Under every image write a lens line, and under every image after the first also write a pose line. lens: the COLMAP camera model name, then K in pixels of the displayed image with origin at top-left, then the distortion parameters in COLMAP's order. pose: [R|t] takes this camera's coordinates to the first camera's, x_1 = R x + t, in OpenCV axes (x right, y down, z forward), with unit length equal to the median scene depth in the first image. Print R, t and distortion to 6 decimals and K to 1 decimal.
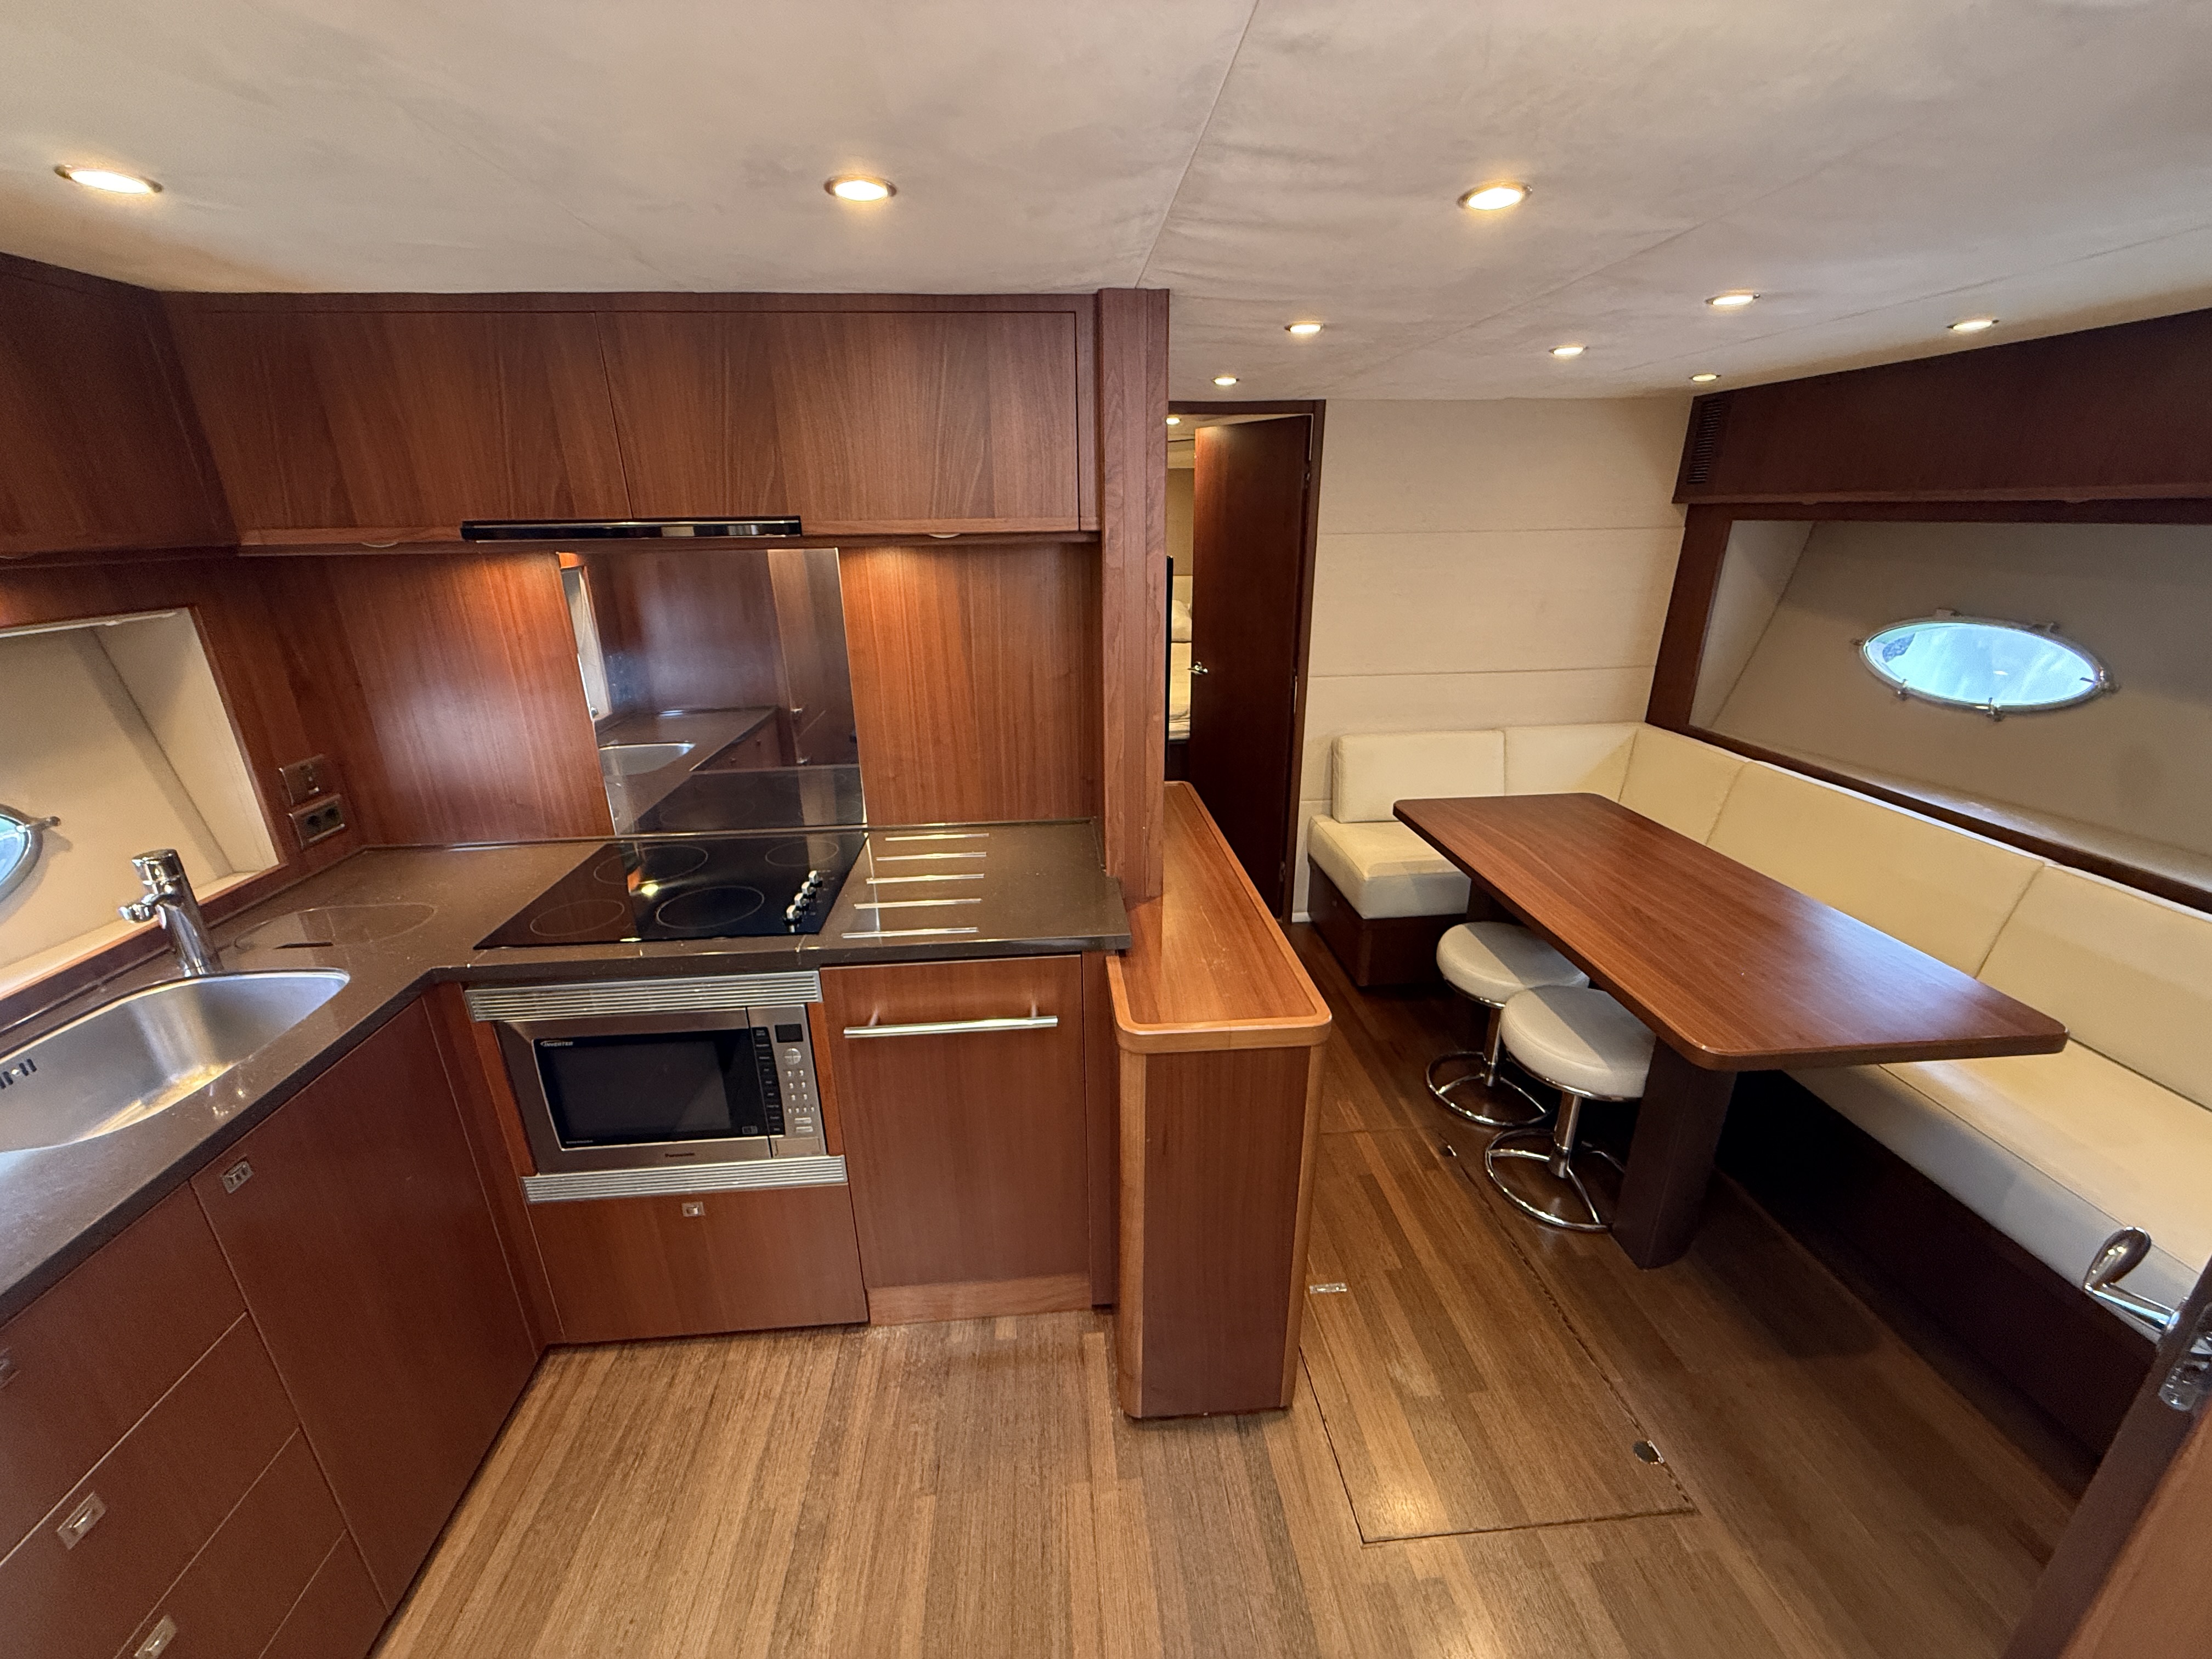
lens RADIAL K [[886.8, 0, 1108.2], [0, 886.8, 828.4], [0, 0, 1]] dist [-0.000888, -0.000168]
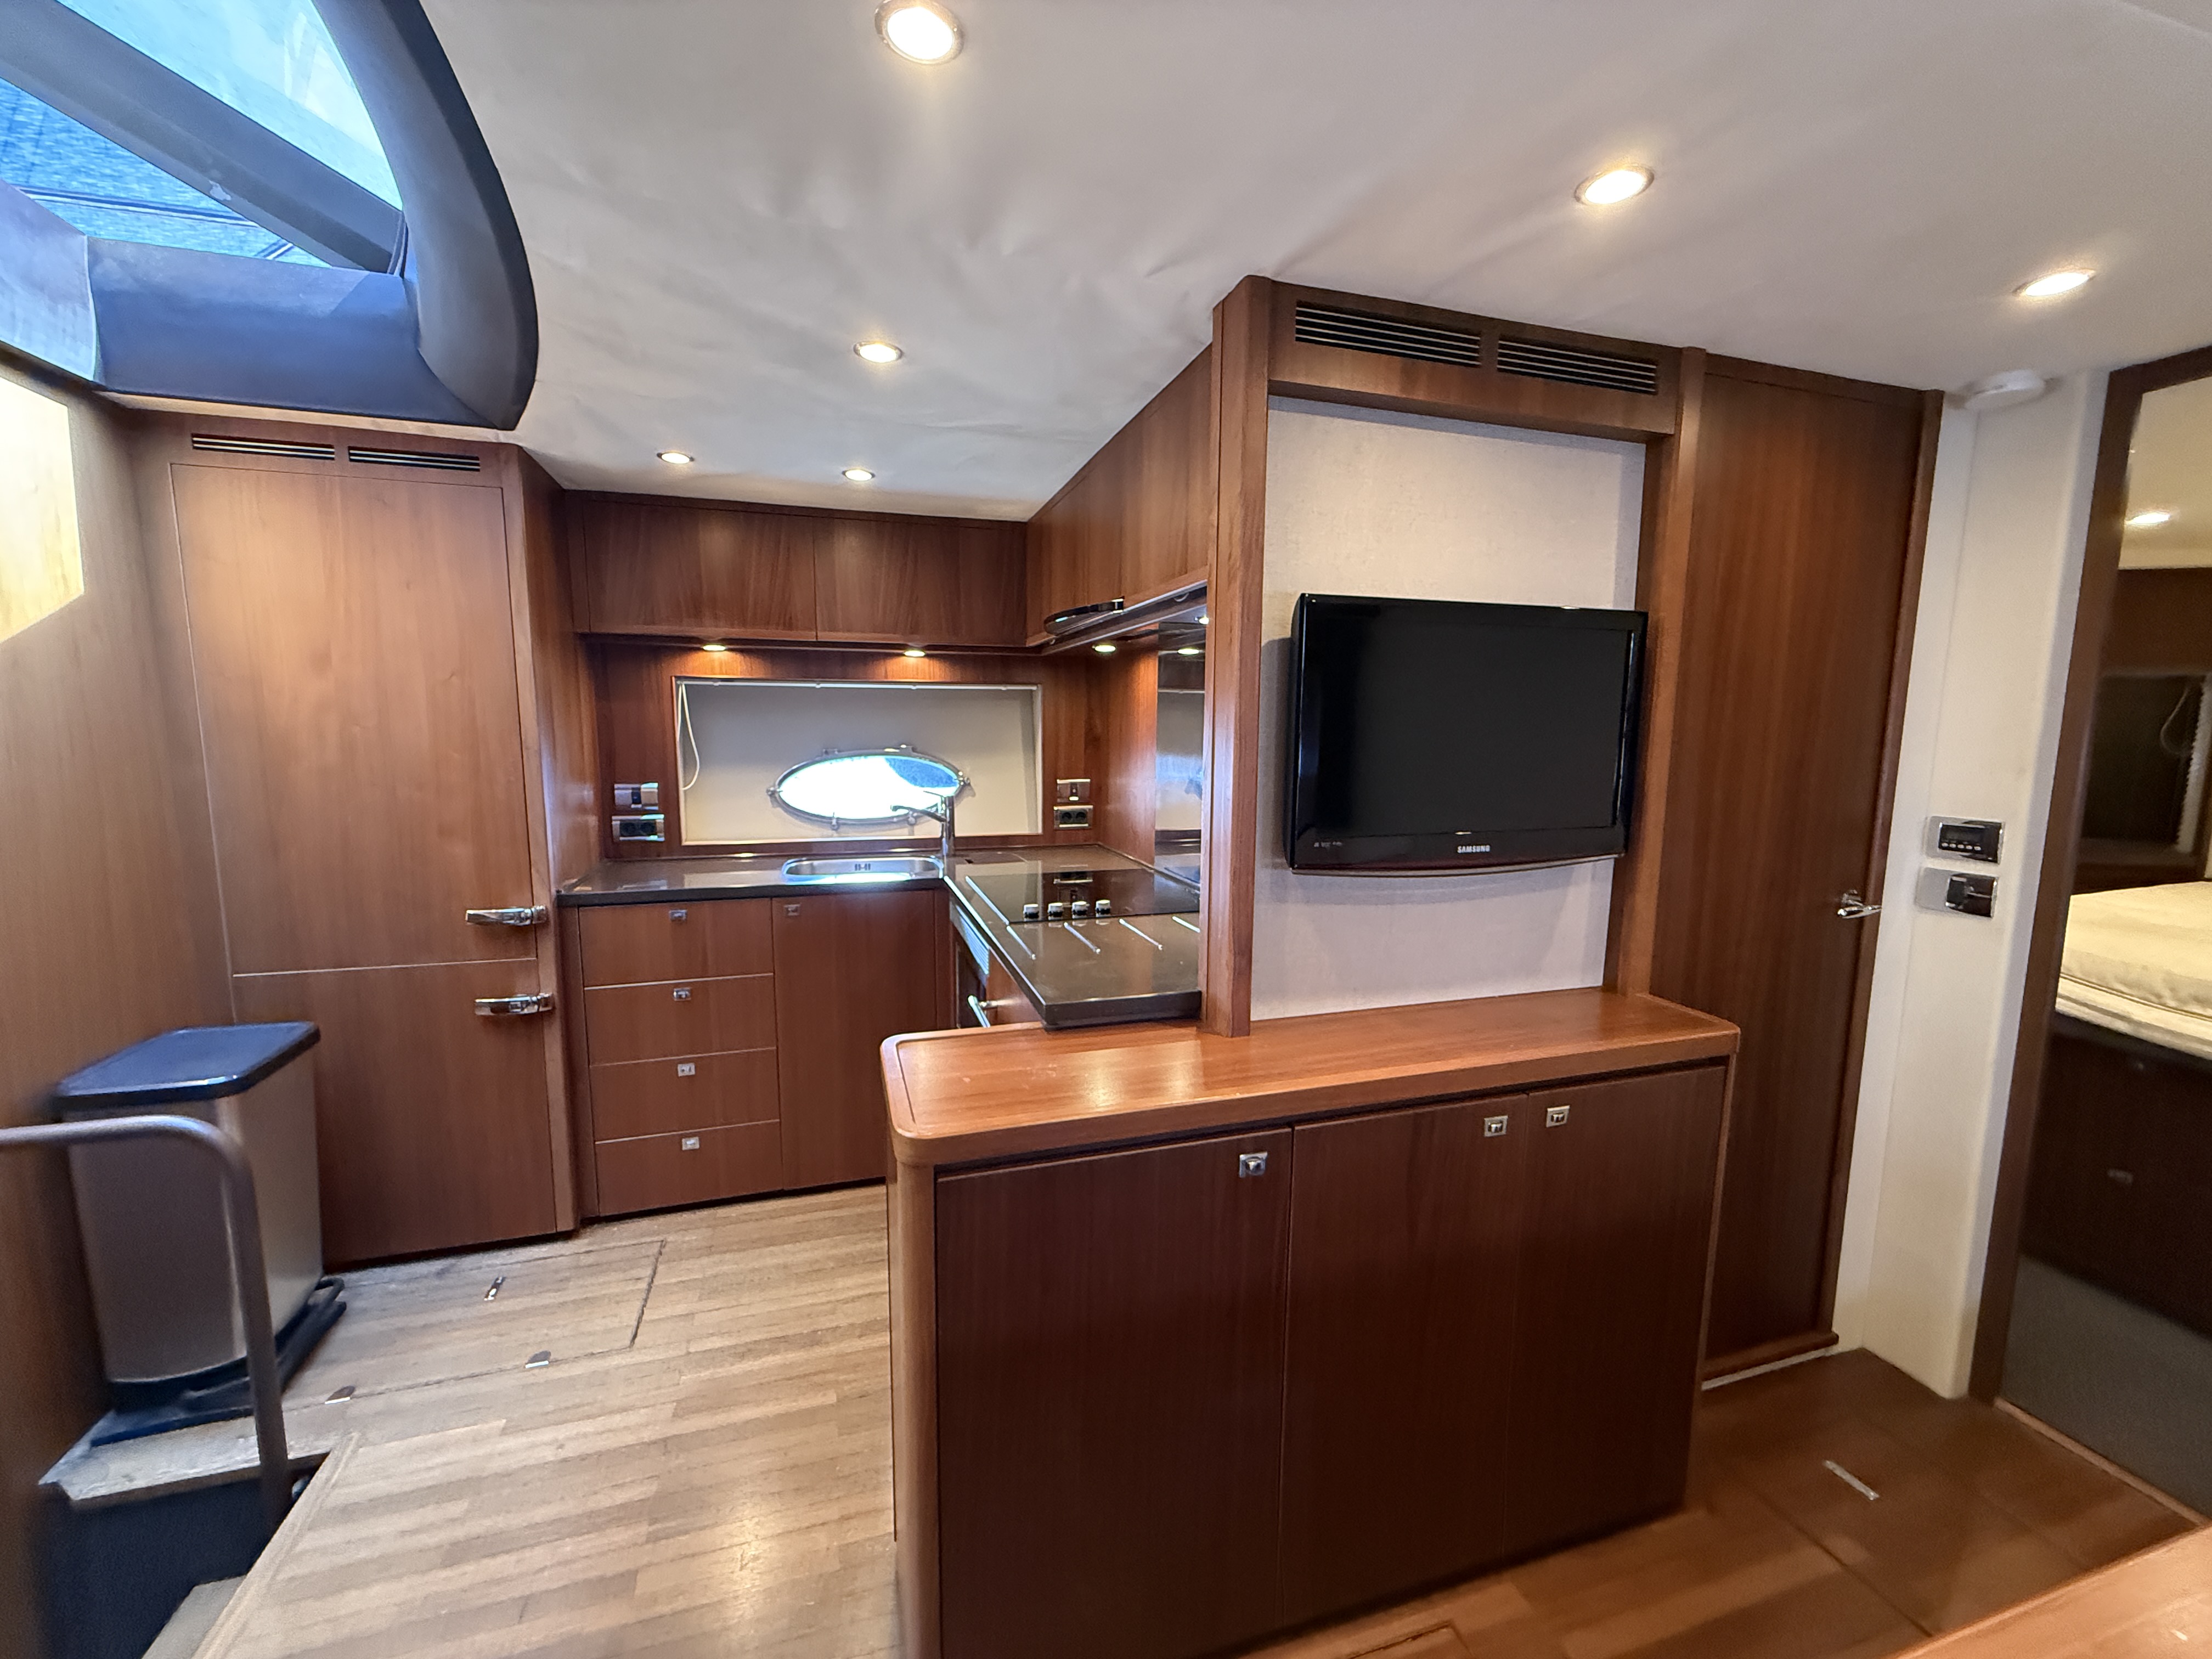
lens RADIAL K [[886.8, 0, 1092.1], [0, 886.8, 836.7], [0, 0, 1]] dist [-0.000888, -0.000168]
pose [[0.209835, 0.137380, -0.968037, 0.899402], [-0.340171, 0.938482, 0.059449, -0.107722], [0.916653, 0.316824, 0.243659, 0.819651]]
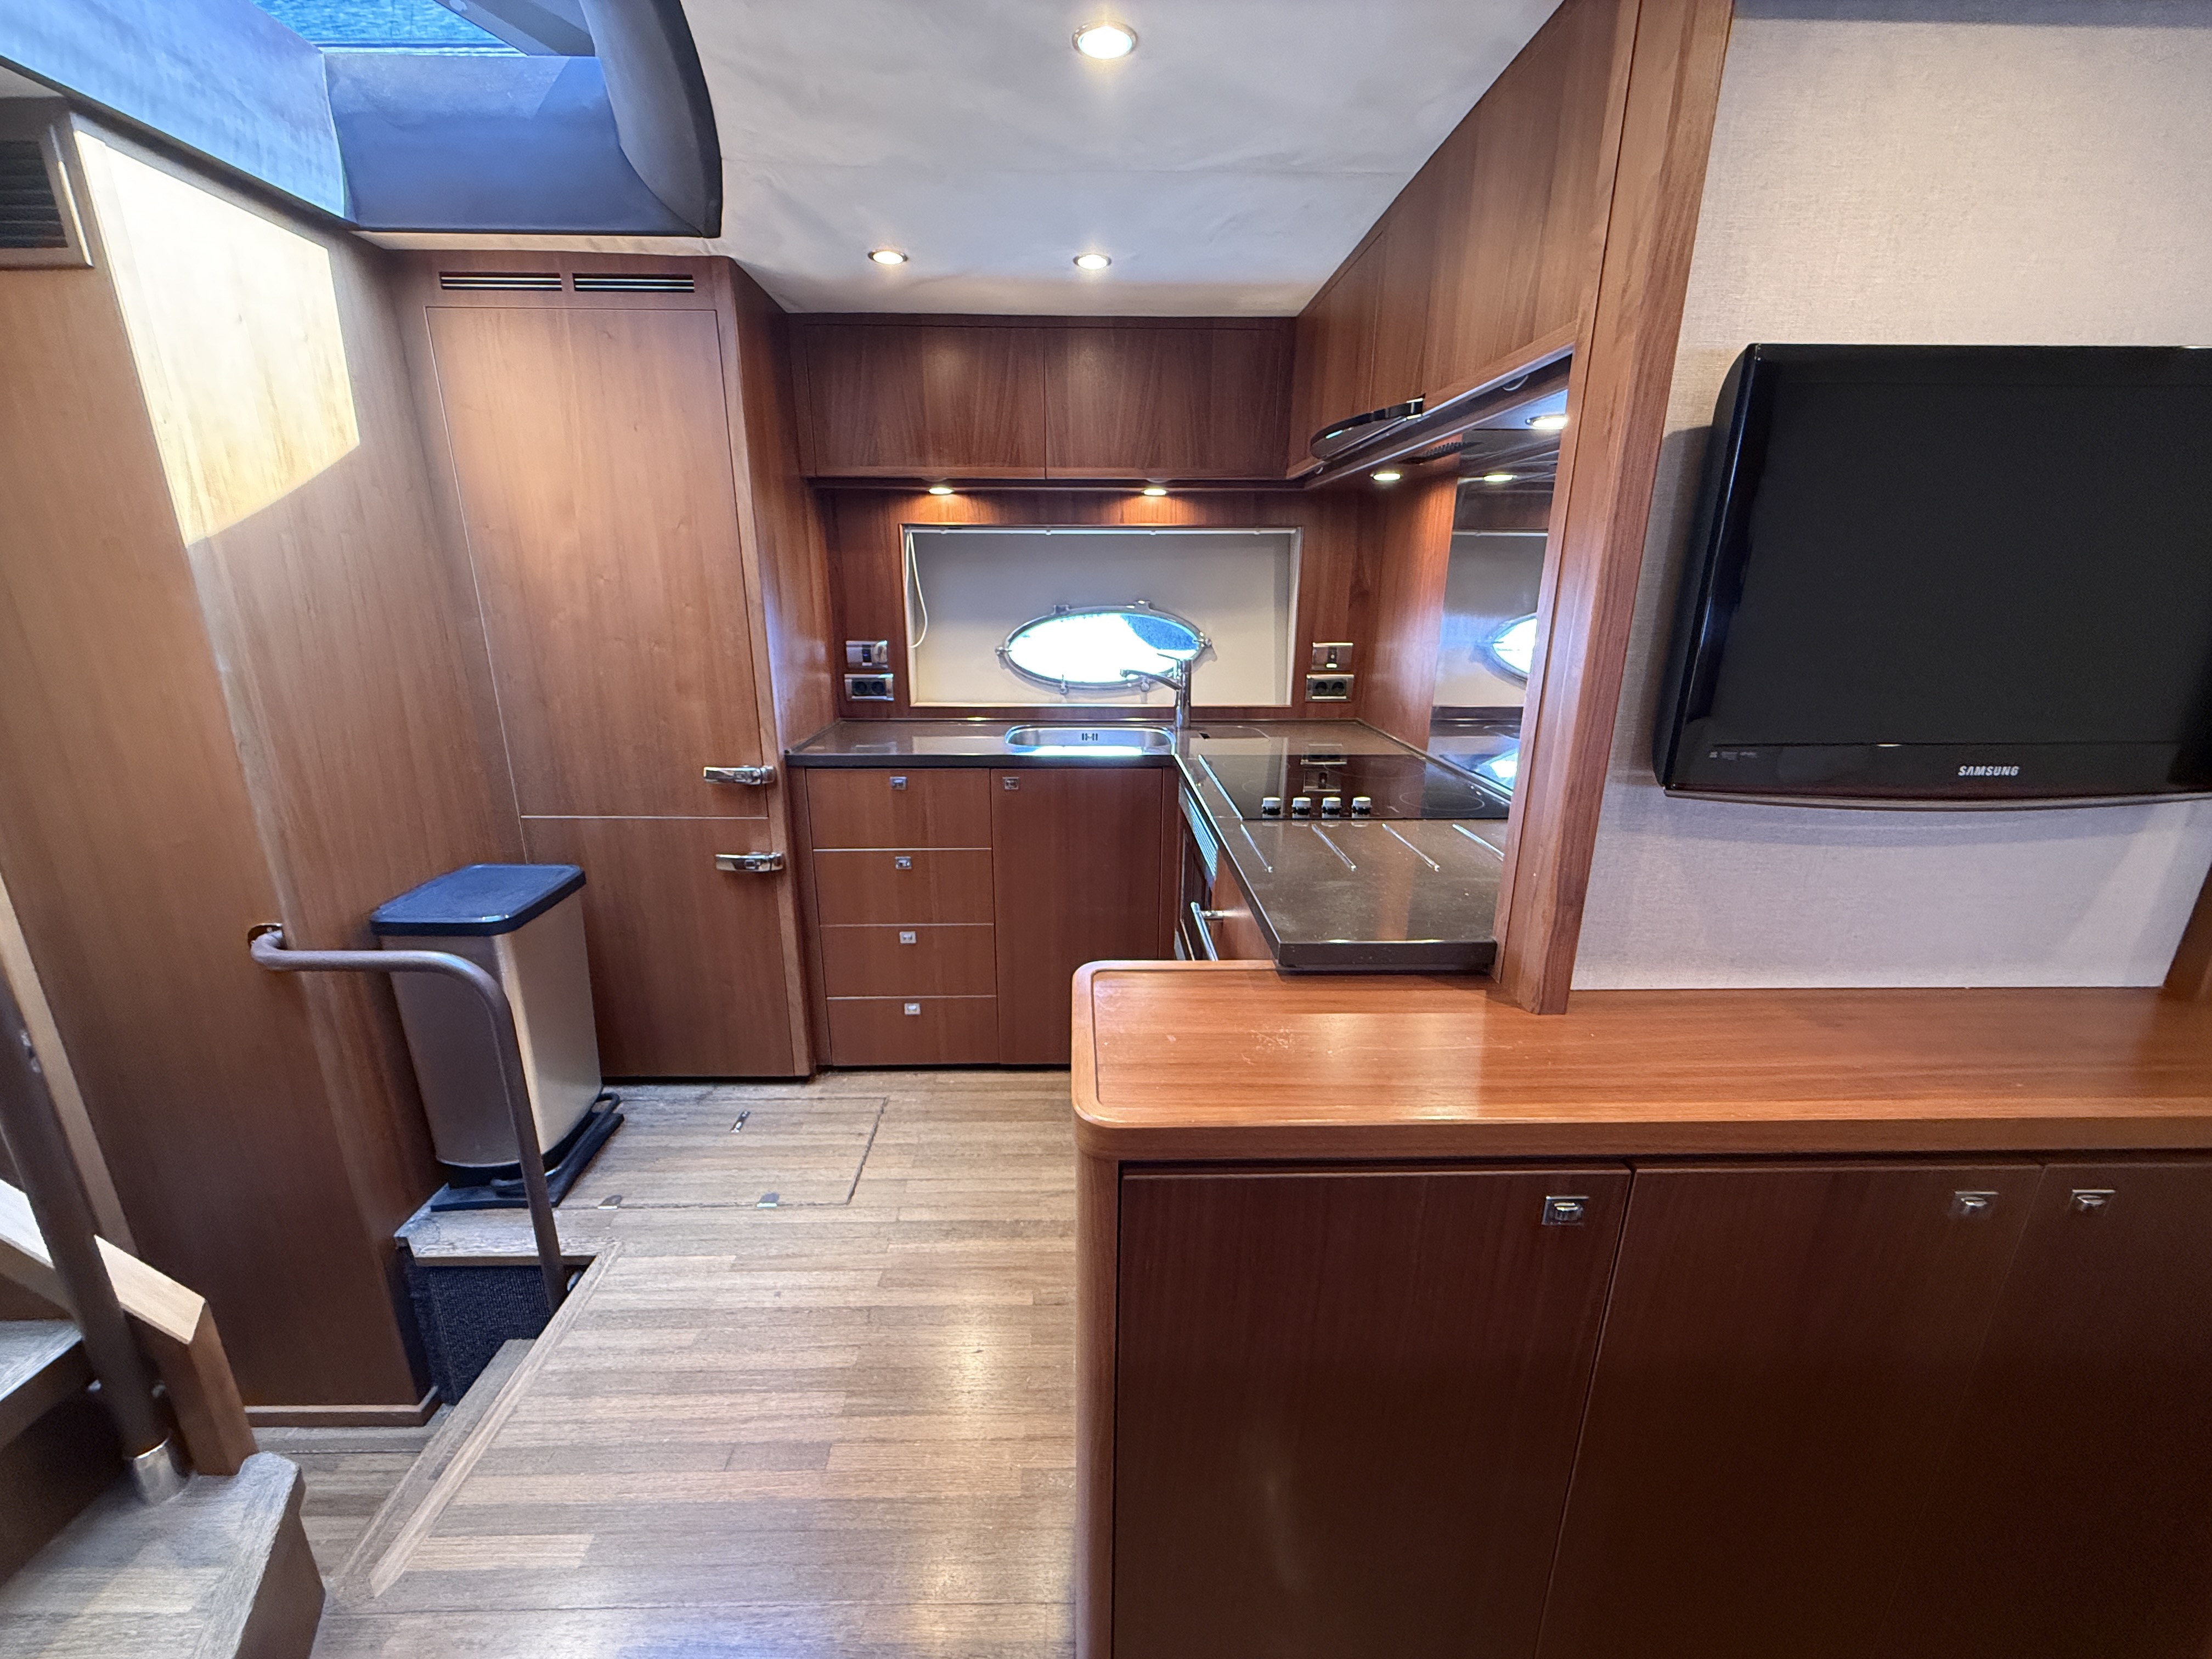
lens RADIAL K [[886.8, 0, 1097.3], [0, 886.8, 839.1], [0, 0, 1]] dist [-0.000888, -0.000168]
pose [[-0.058943, 0.293095, -0.954265, 0.691153], [-0.341616, 0.892289, 0.295160, -0.107706], [0.937990, 0.343389, 0.047531, 0.852894]]
